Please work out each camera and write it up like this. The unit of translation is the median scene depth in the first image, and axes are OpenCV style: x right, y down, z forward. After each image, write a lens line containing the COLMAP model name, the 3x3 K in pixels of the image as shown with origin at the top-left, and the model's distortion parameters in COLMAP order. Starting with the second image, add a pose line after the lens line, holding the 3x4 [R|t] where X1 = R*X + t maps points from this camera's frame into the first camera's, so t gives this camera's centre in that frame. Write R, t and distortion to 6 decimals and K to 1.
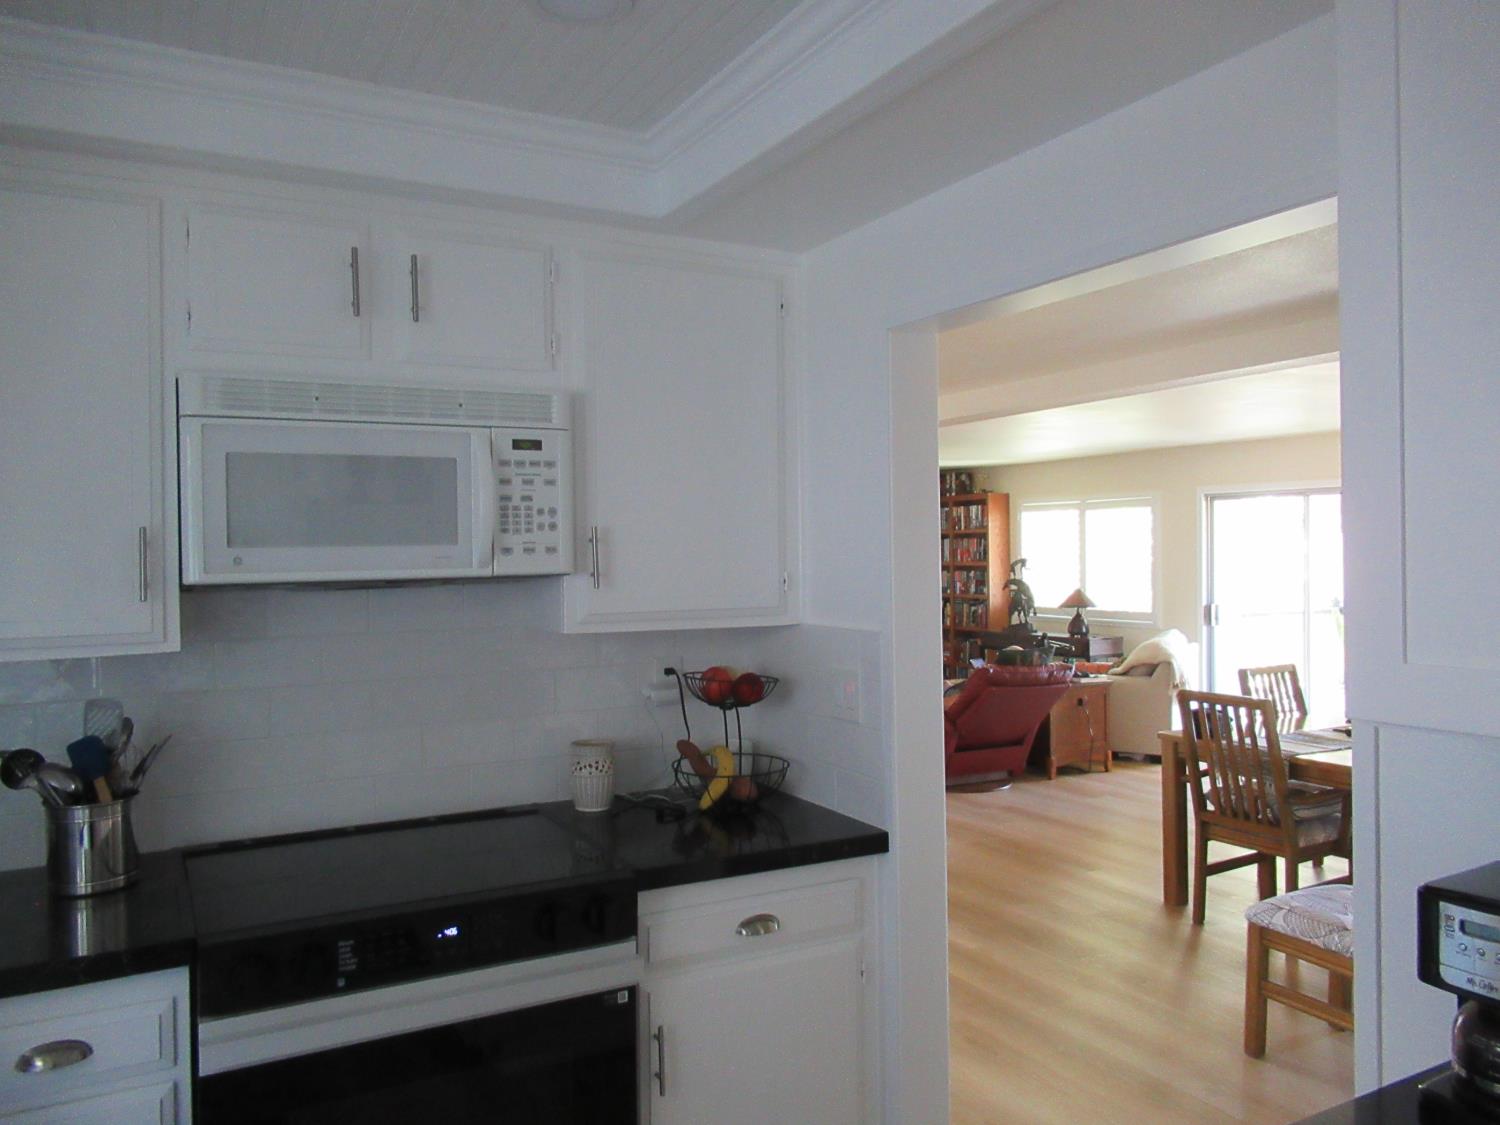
lens RADIAL K [[1122.9, 0, 753.4], [0, 1122.9, 560.0], [0, 0, 1]] dist [-0.005317, 0.005541]
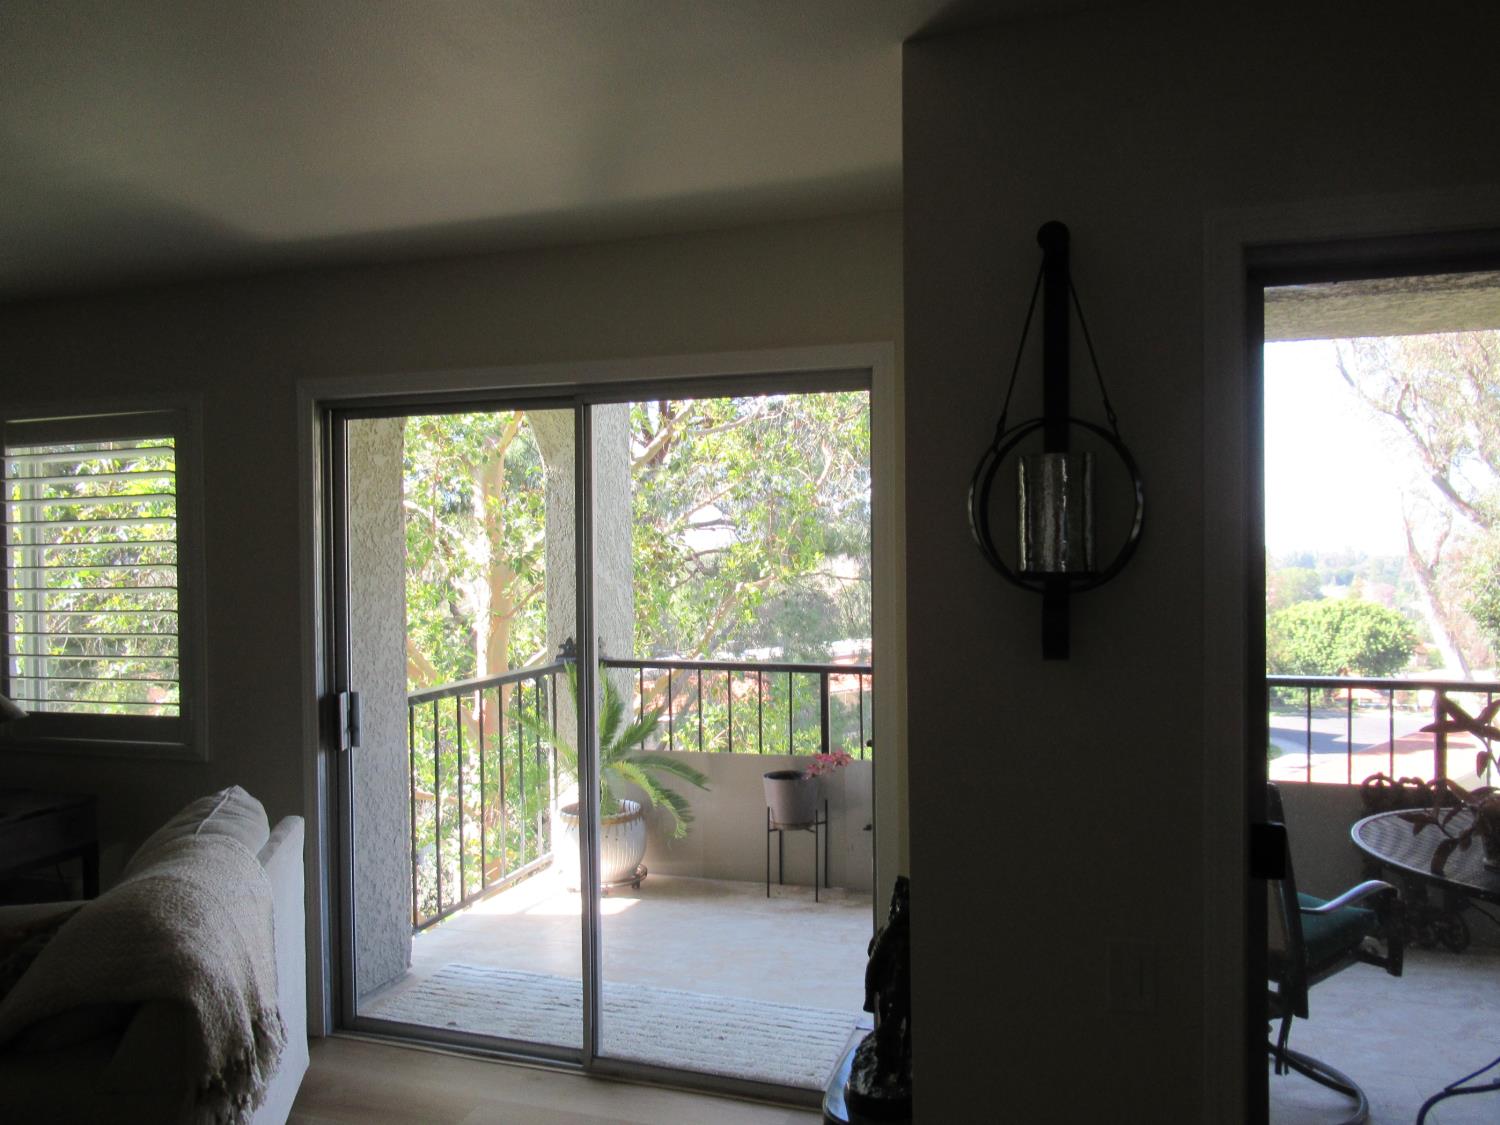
lens RADIAL K [[1122.9, 0, 757.0], [0, 1122.9, 562.3], [0, 0, 1]] dist [-0.005317, 0.005541]
pose [[0.735886, -0.010315, 0.677026, 0.260271], [0.003573, 0.999929, 0.011352, -0.010408], [-0.677096, -0.005935, 0.735871, 0.636098]]
